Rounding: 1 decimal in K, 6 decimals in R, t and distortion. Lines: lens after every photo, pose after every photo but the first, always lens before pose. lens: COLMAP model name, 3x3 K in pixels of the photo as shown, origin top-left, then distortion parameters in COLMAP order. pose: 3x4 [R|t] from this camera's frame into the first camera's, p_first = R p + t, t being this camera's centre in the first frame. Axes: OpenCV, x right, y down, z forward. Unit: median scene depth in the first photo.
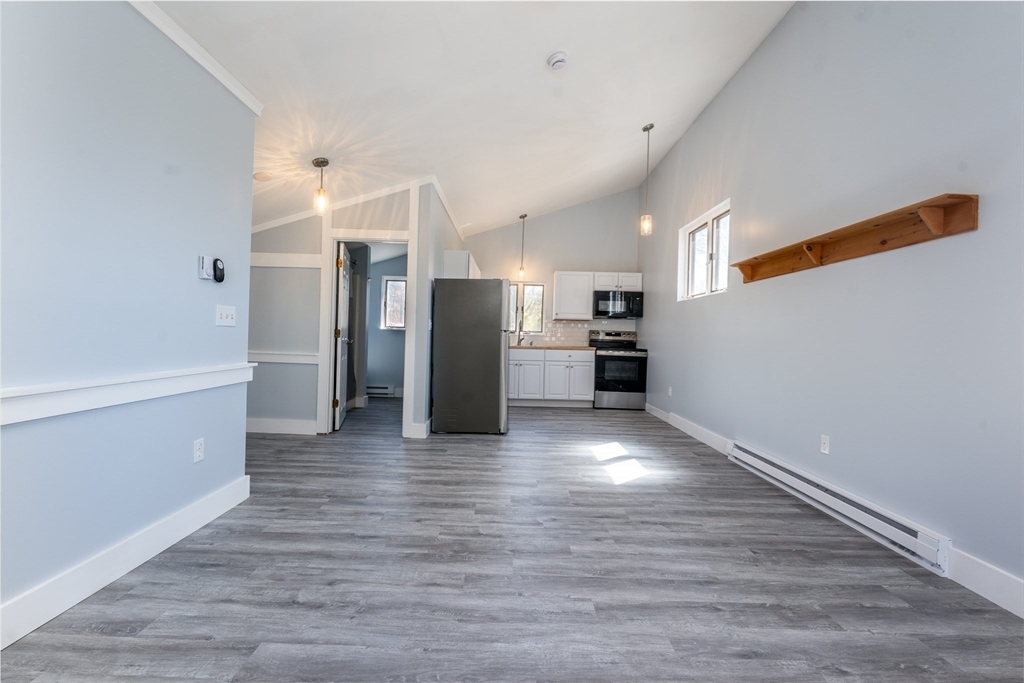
lens RADIAL K [[413.0, 0, 508.5], [0, 413.0, 341.0], [0, 0, 1]] dist [-0.000998, -0.000760]
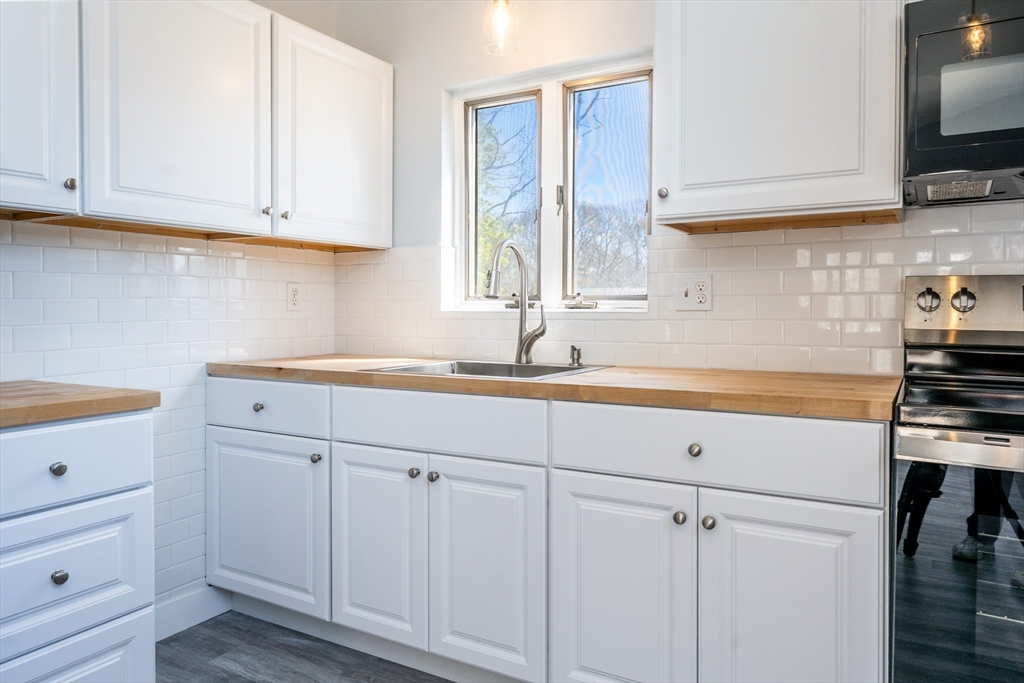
lens RADIAL K [[699.6, 0, 492.3], [0, 699.6, 324.5], [0, 0, 1]] dist [-0.000502, 0.000060]
pose [[0.859763, -0.012258, -0.510546, 0.323076], [0.013888, 0.999903, -0.000619, -0.015582], [0.510505, -0.006559, 0.859850, 1.110216]]
